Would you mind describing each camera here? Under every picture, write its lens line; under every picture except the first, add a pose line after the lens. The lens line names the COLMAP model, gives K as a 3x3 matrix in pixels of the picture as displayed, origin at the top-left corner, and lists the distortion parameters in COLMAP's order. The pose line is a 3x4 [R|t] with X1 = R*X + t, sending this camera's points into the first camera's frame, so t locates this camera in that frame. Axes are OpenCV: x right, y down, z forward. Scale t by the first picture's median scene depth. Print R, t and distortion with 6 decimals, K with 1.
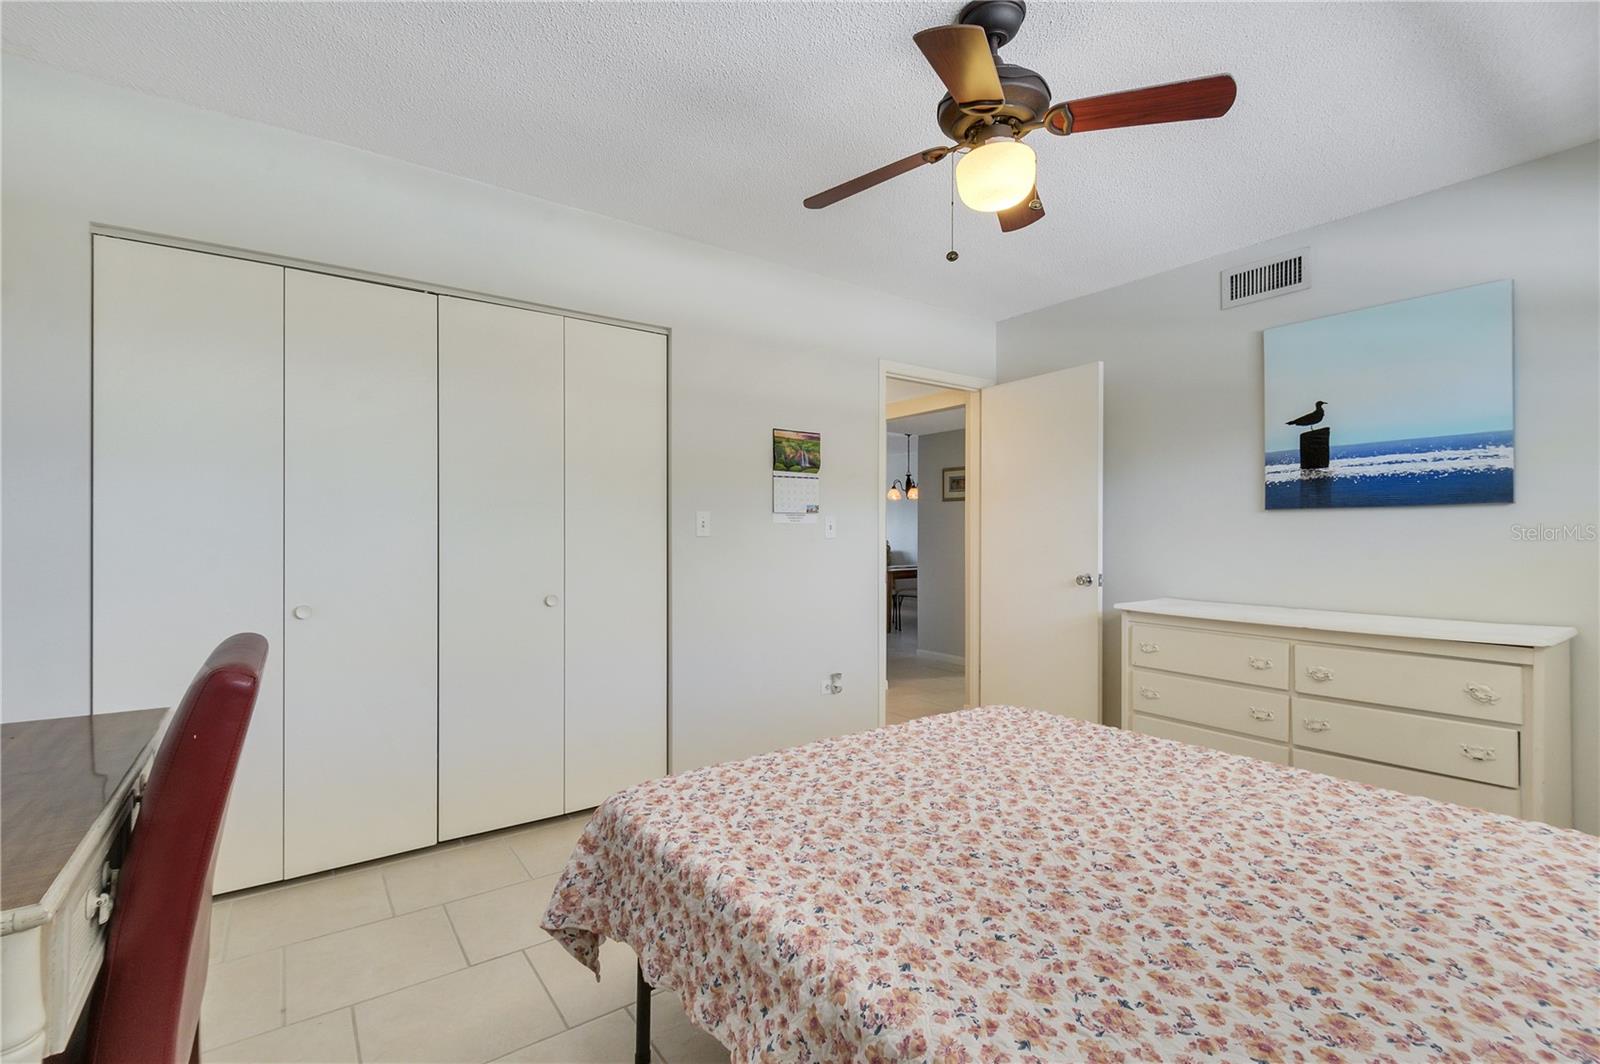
lens RADIAL K [[711.0, 0, 800.7], [0, 711.0, 524.8], [0, 0, 1]] dist [0.002284, -0.000861]
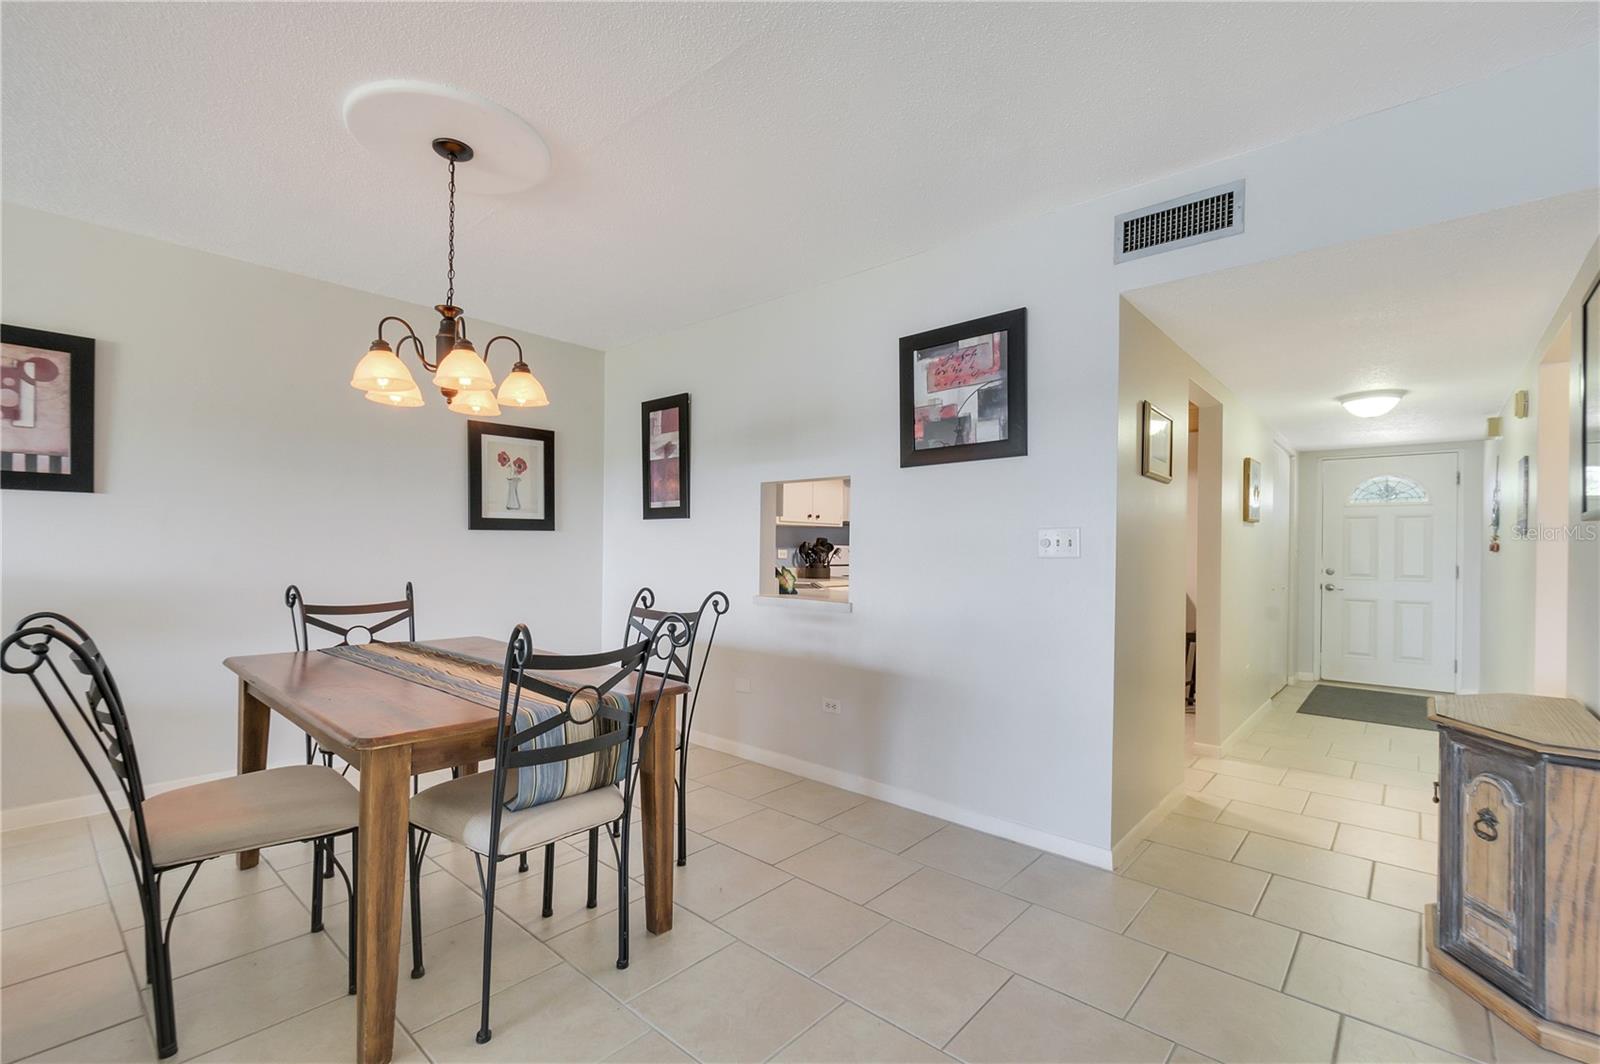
lens RADIAL K [[697.2, 0, 797.7], [0, 697.2, 551.4], [0, 0, 1]] dist [0.005004, -0.001206]
pose [[-0.210072, -0.007611, 0.977656, -0.128941], [-0.026106, 0.999657, 0.002173, 0.014576], [-0.977337, -0.025066, -0.210199, 0.997196]]
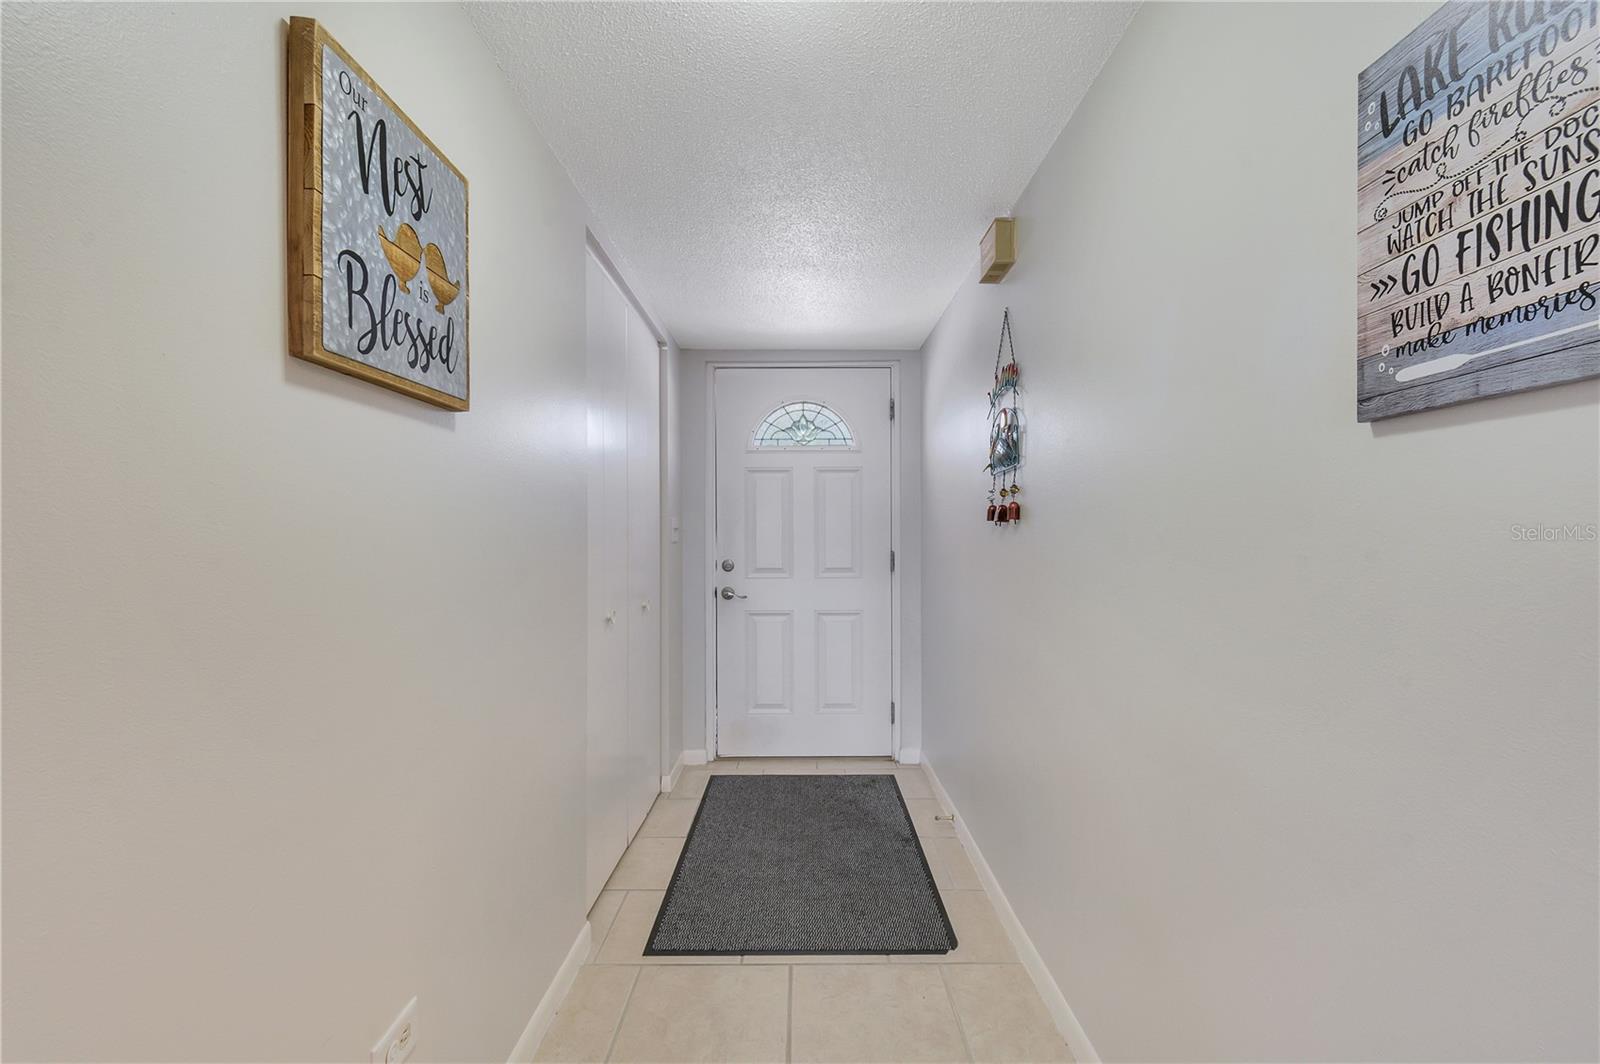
lens RADIAL K [[712.3, 0, 802.0], [0, 712.3, 538.5], [0, 0, 1]] dist [0.009610, -0.000535]
pose [[-0.809261, -0.000046, 0.587450, 0.195165], [-0.007429, 0.999921, -0.010155, 0.010571], [-0.587403, -0.012582, -0.809197, 0.602523]]
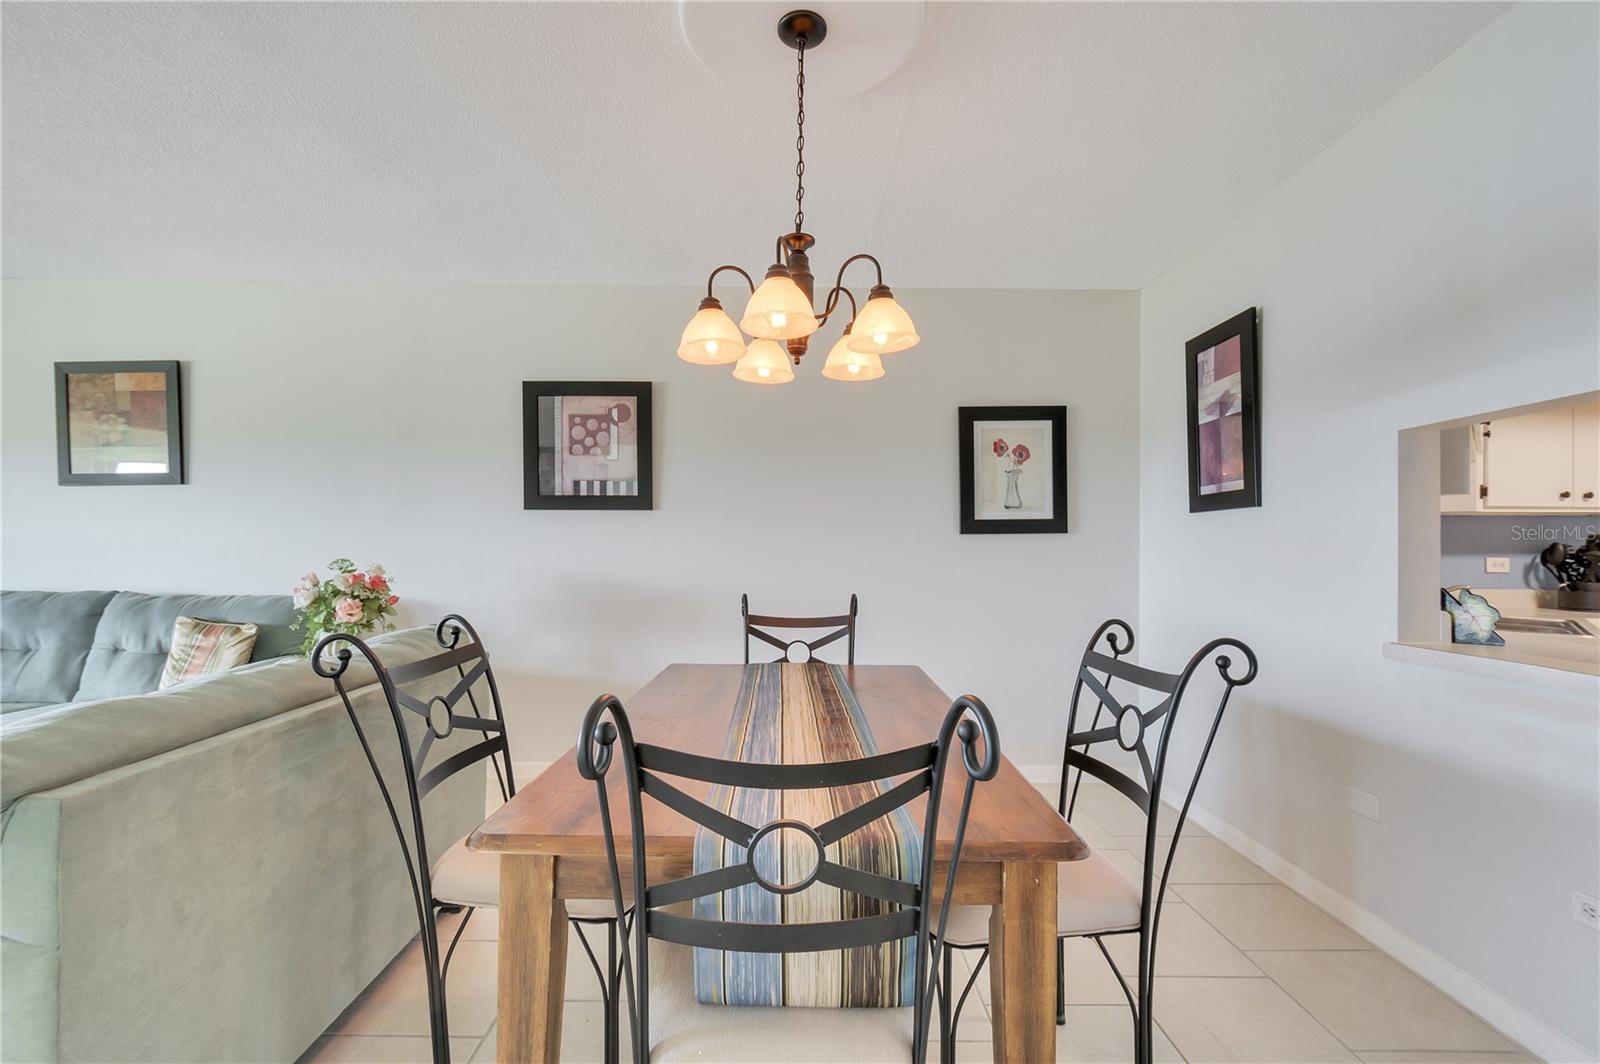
lens RADIAL K [[697.2, 0, 797.7], [0, 697.2, 551.4], [0, 0, 1]] dist [0.005004, -0.001206]
pose [[0.589554, 0.002610, 0.807725, -0.000335], [-0.017358, 0.999805, 0.009438, 0.014556], [-0.807543, -0.019584, 0.589484, 0.951761]]
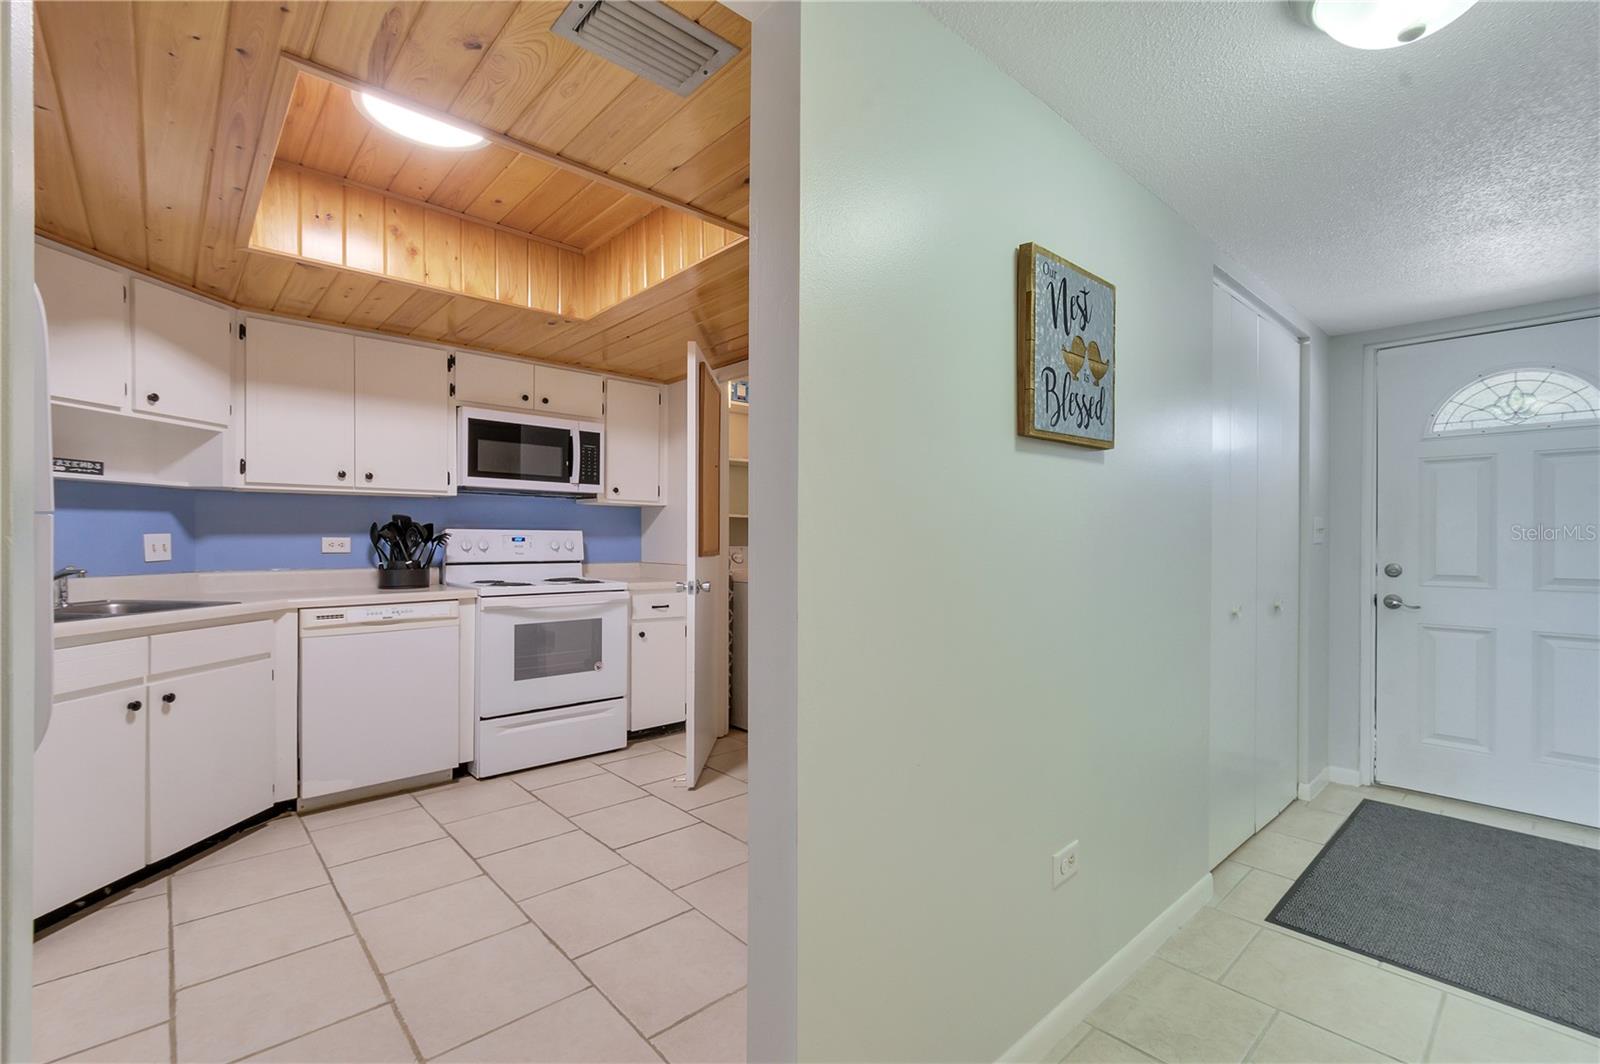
lens RADIAL K [[701.7, 0, 796.0], [0, 701.7, 541.4], [0, 0, 1]] dist [-0.003263, -0.000844]
pose [[-0.099520, -0.006651, 0.995013, 0.142836], [-0.016662, 0.999849, 0.005017, 0.010761], [-0.994896, -0.016079, -0.099616, 0.636355]]
